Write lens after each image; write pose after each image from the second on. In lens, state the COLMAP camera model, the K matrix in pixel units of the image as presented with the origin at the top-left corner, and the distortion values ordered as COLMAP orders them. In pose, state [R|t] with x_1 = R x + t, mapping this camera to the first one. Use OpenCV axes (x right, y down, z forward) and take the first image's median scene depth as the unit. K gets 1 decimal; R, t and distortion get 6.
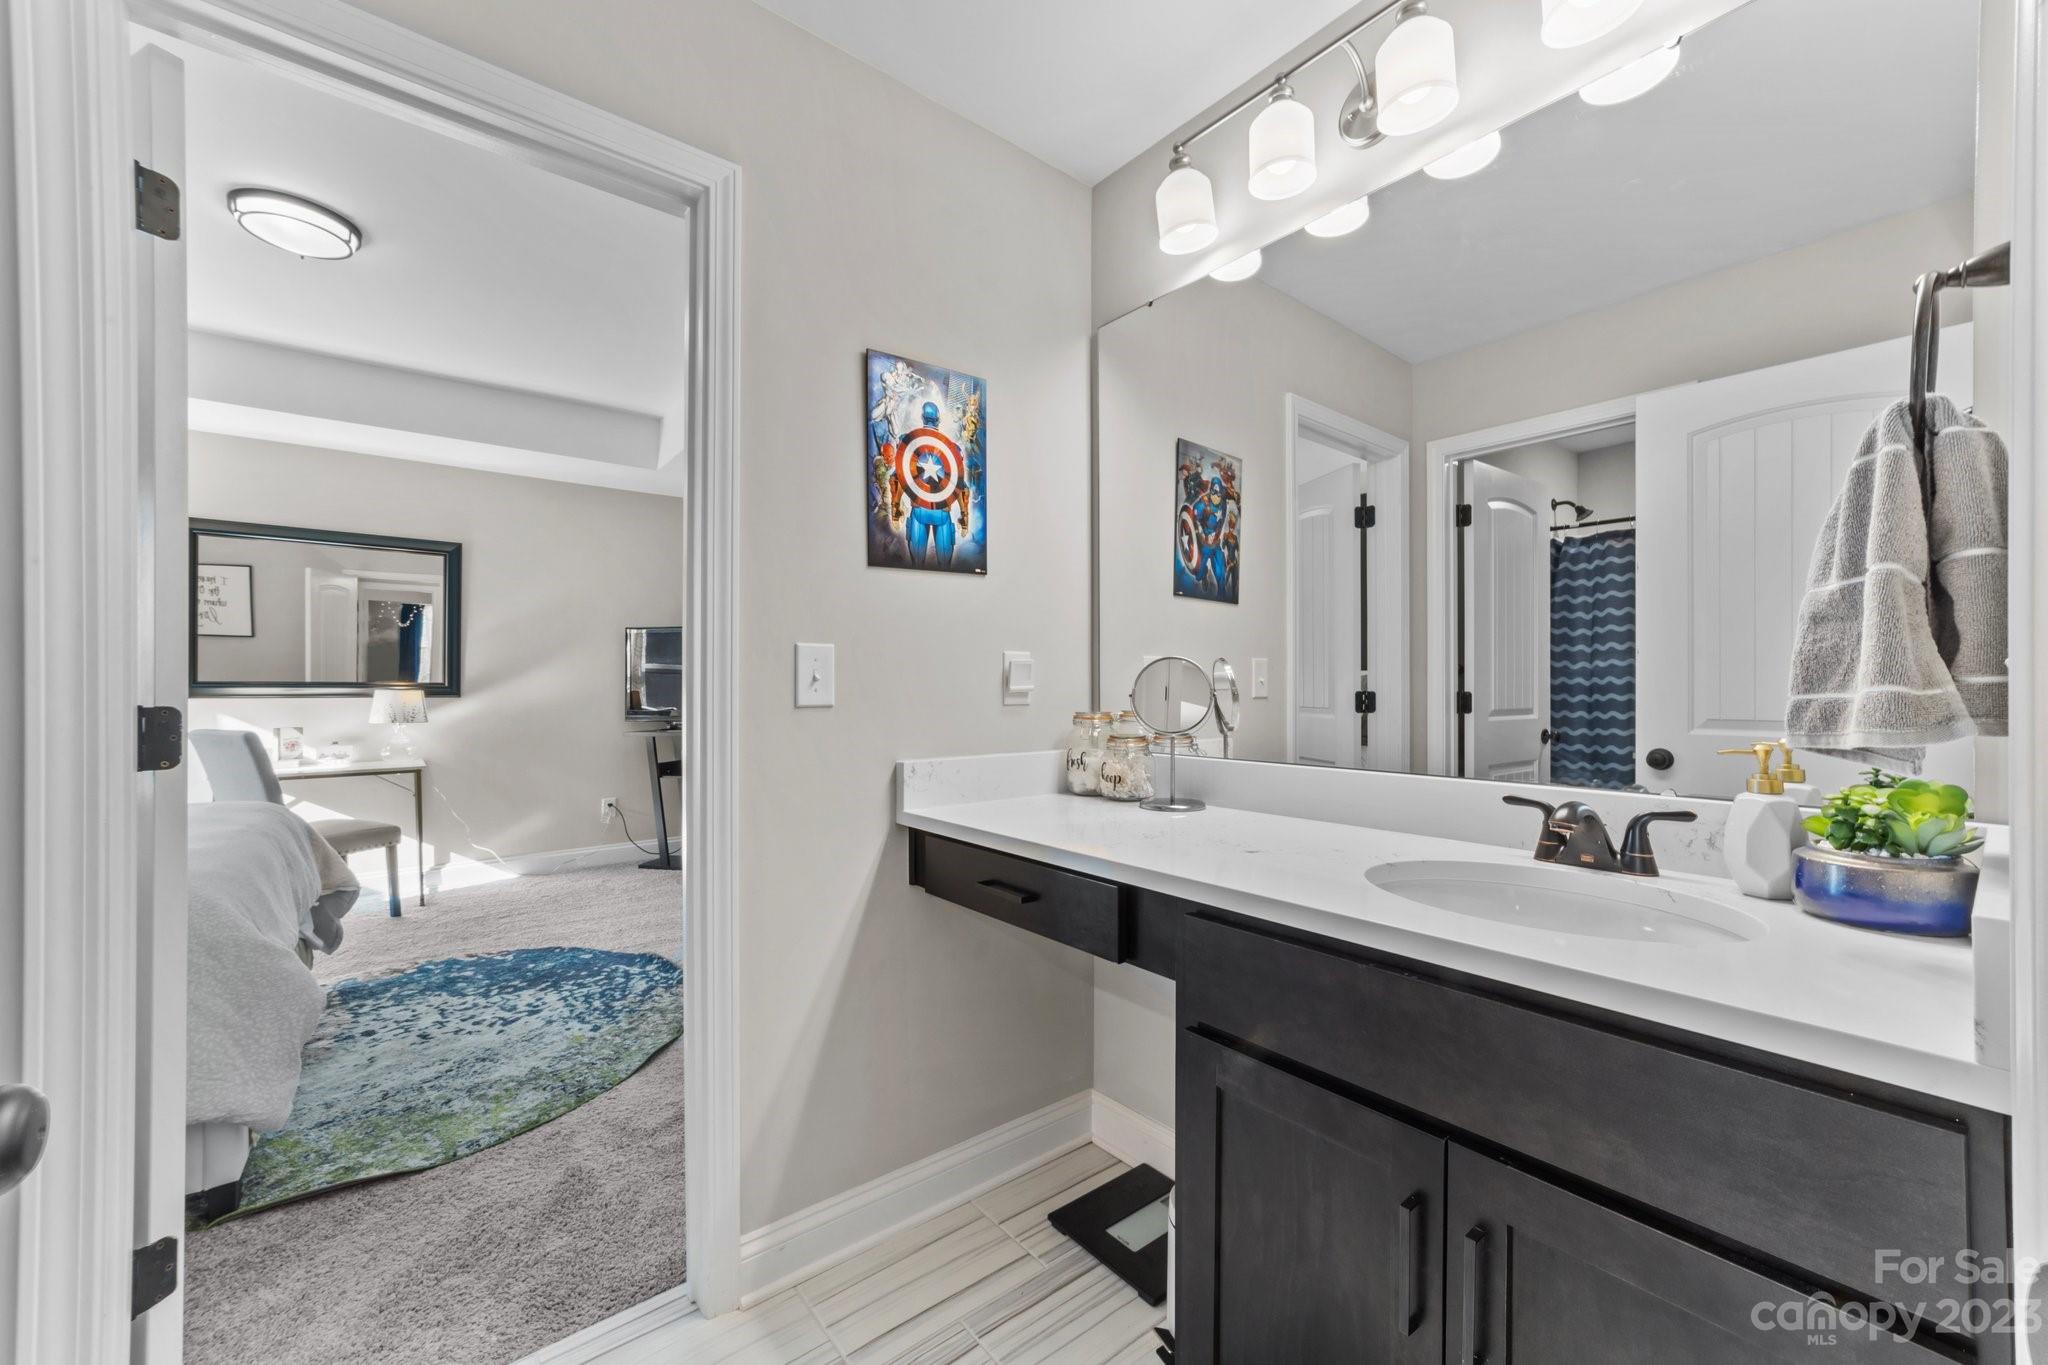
lens RADIAL K [[790.9, 0, 1029.4], [0, 790.9, 682.5], [0, 0, 1]] dist [-0.002961, 0.000191]
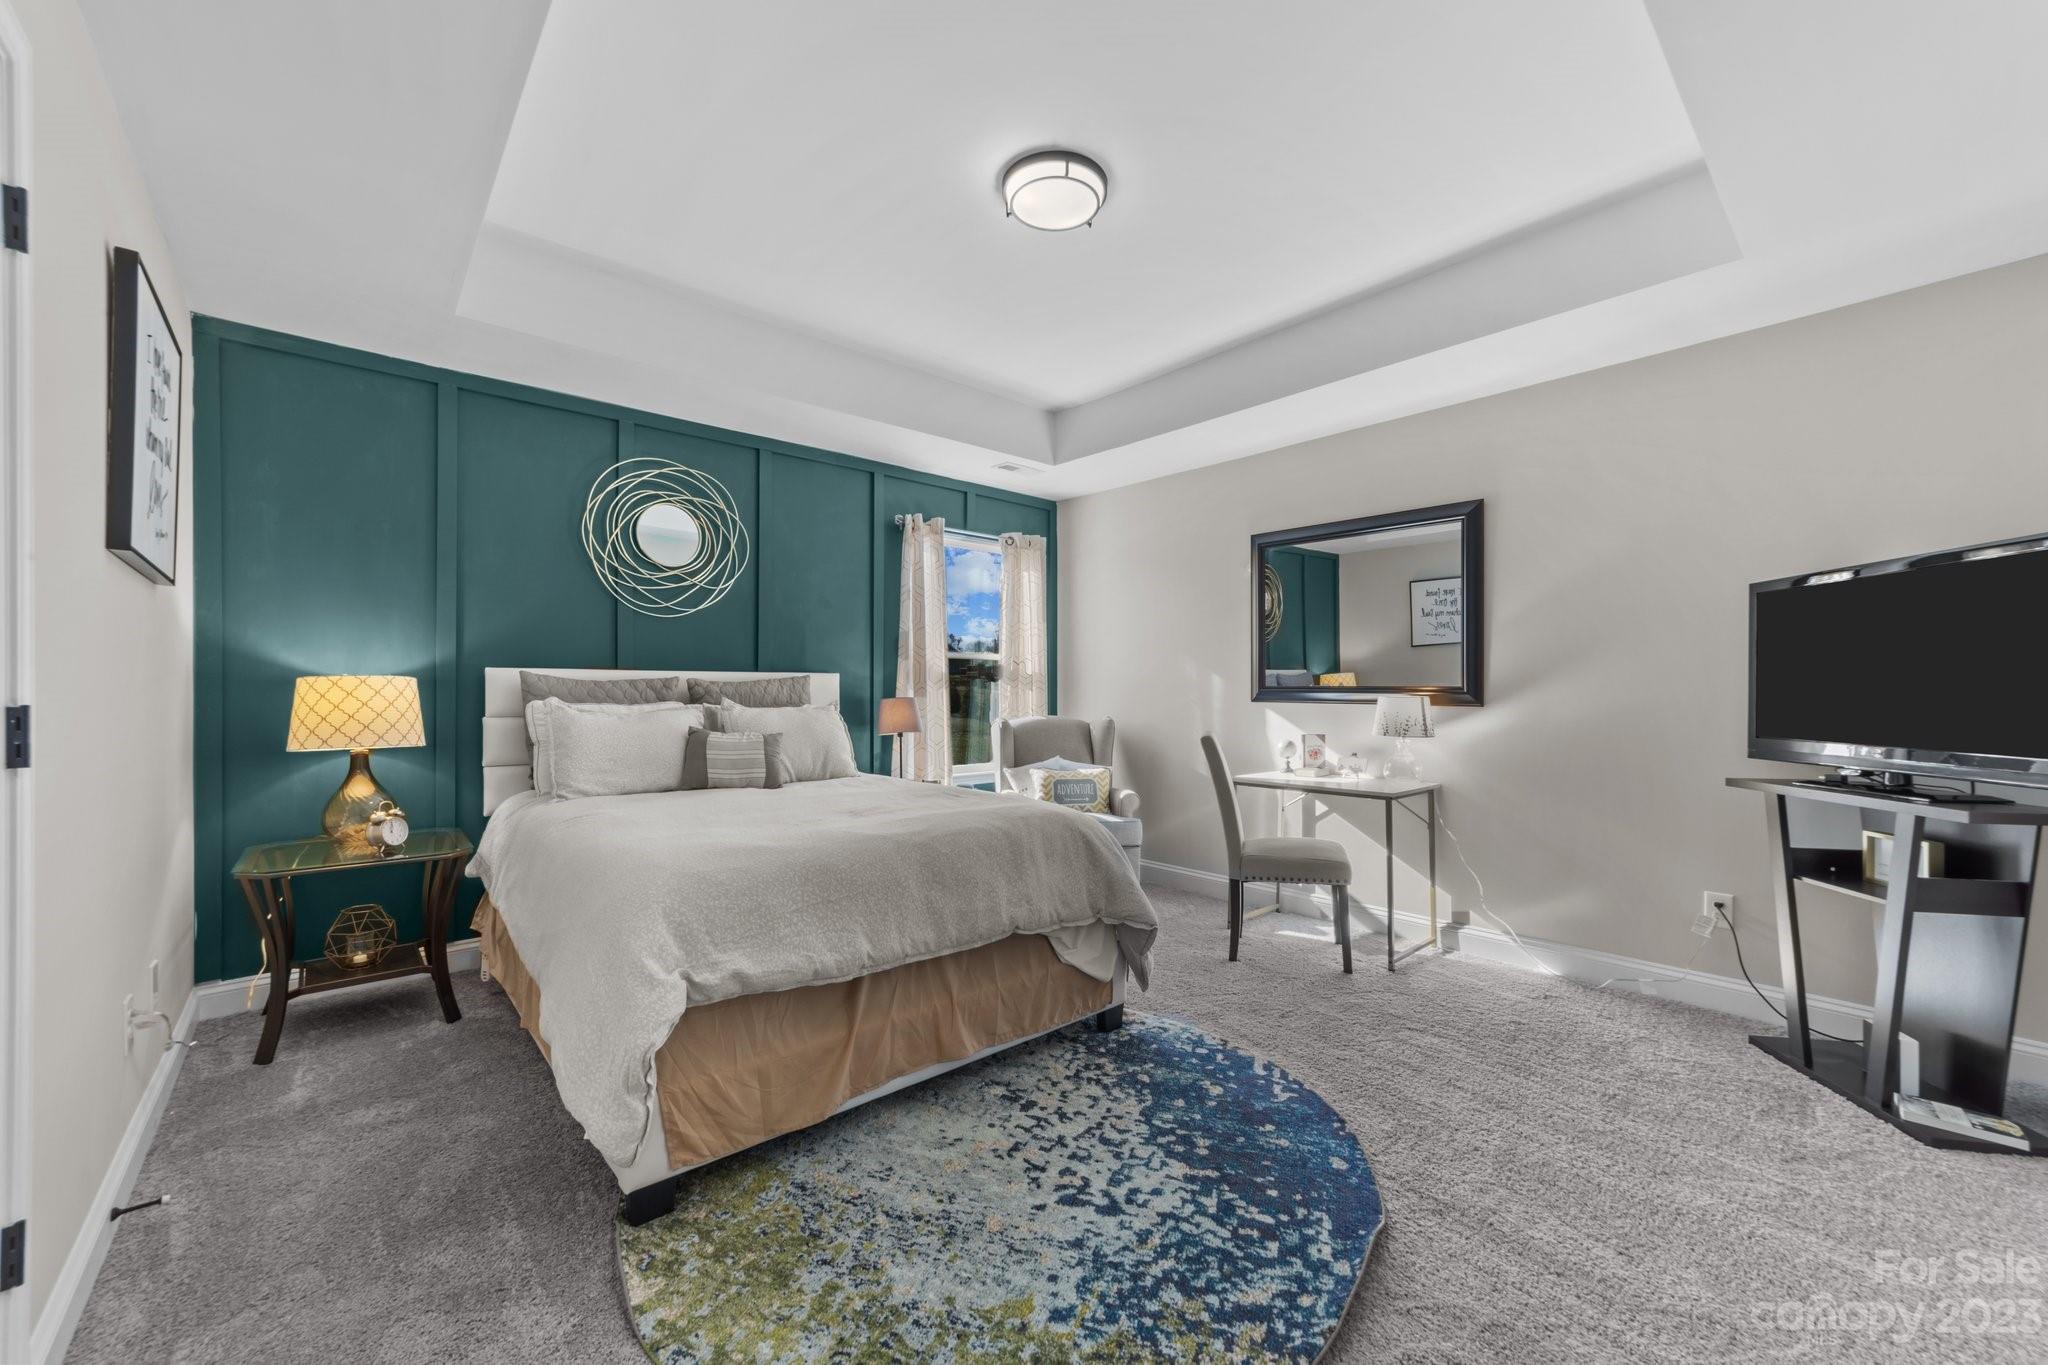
lens RADIAL K [[790.9, 0, 1029.3], [0, 790.9, 686.0], [0, 0, 1]] dist [-0.002961, 0.000191]
pose [[0.051606, -0.005995, -0.998650, -0.001129], [0.001405, 0.999981, -0.005931, 0.005283], [0.998667, -0.001098, 0.051614, 0.848783]]
